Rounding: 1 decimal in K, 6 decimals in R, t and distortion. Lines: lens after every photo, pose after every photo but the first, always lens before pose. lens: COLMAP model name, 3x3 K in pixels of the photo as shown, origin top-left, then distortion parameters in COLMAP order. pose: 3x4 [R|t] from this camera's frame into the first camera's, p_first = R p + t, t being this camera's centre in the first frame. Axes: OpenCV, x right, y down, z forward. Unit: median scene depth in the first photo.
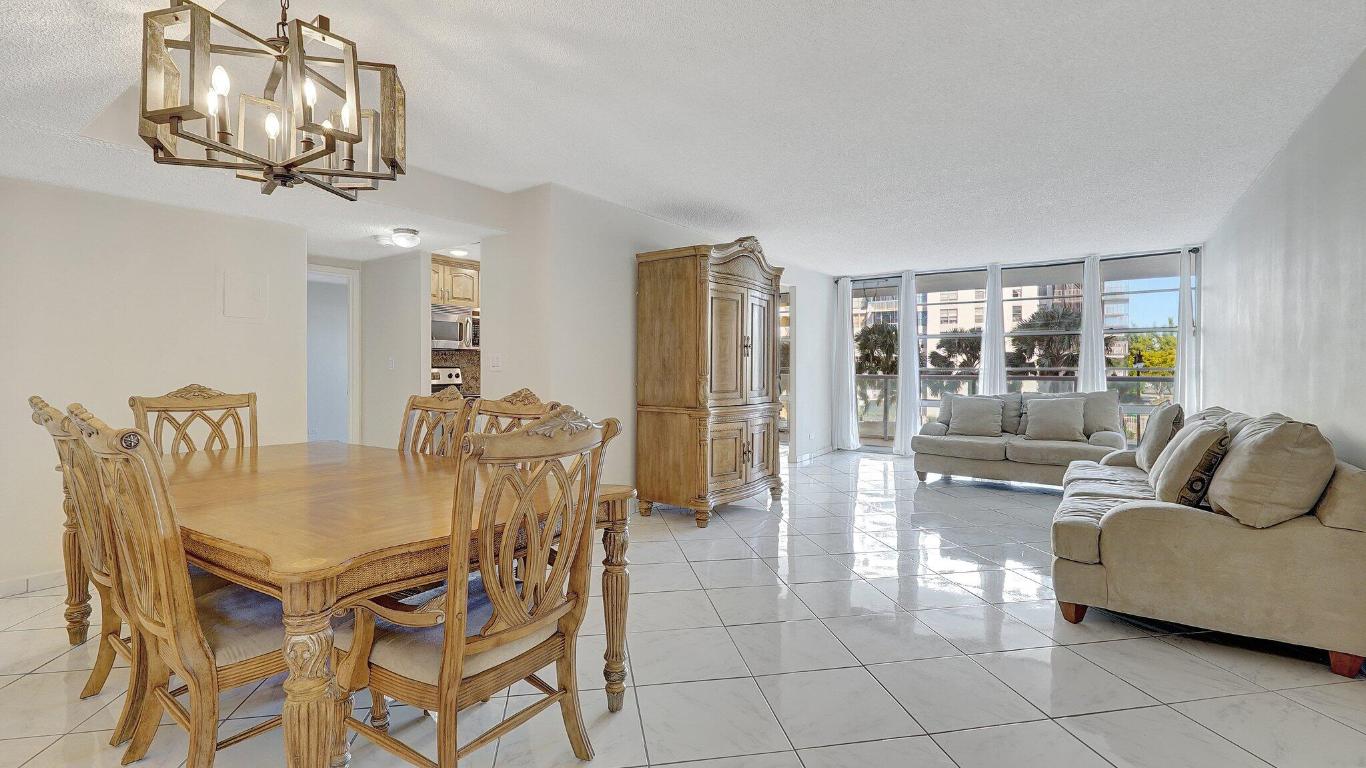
lens RADIAL K [[599.8, 0, 699.2], [0, 599.8, 367.3], [0, 0, 1]] dist [0.015933, 0.000034]
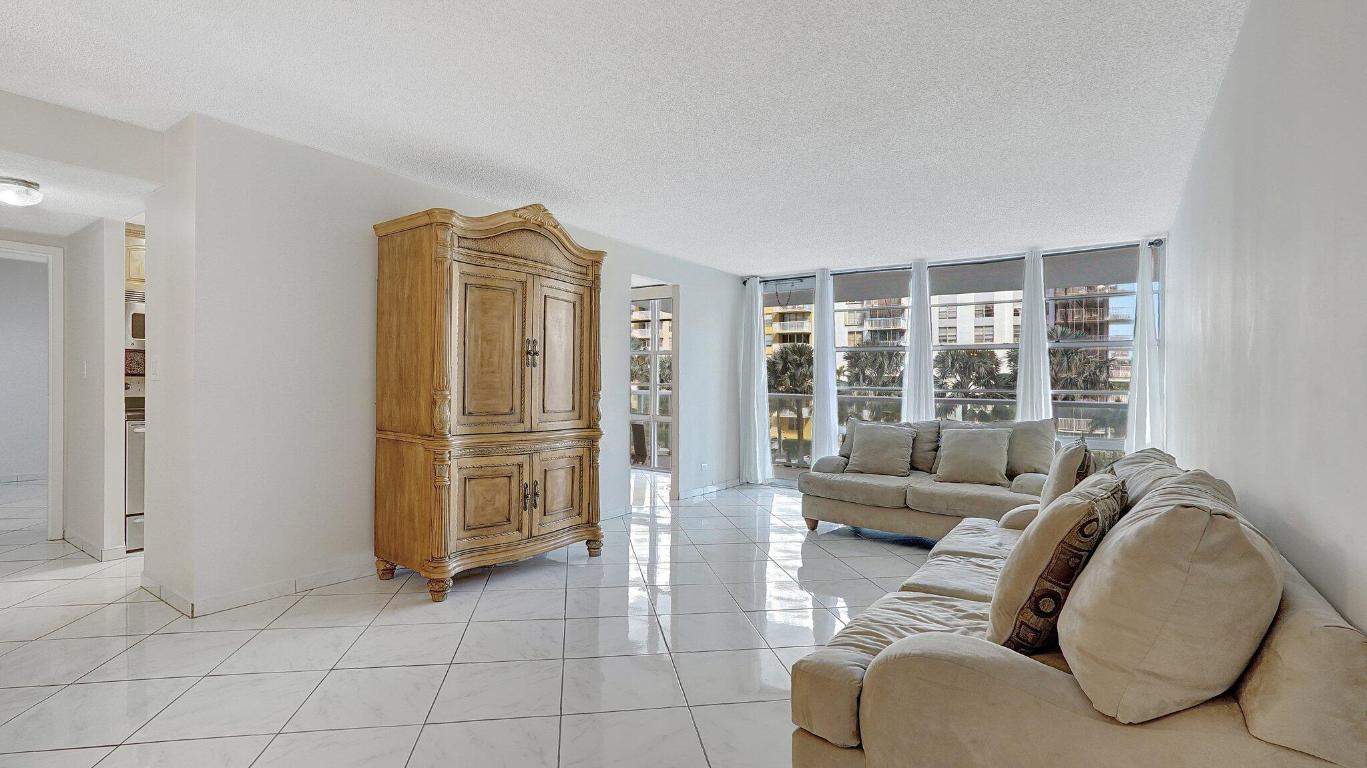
lens RADIAL K [[609.4, 0, 685.5], [0, 609.4, 379.7], [0, 0, 1]] dist [-0.008593, 0.006746]
pose [[0.999534, 0.017193, -0.025220, 0.293290], [-0.017380, 0.999823, -0.007223, 0.000344], [0.025091, 0.007658, 0.999656, 0.255575]]
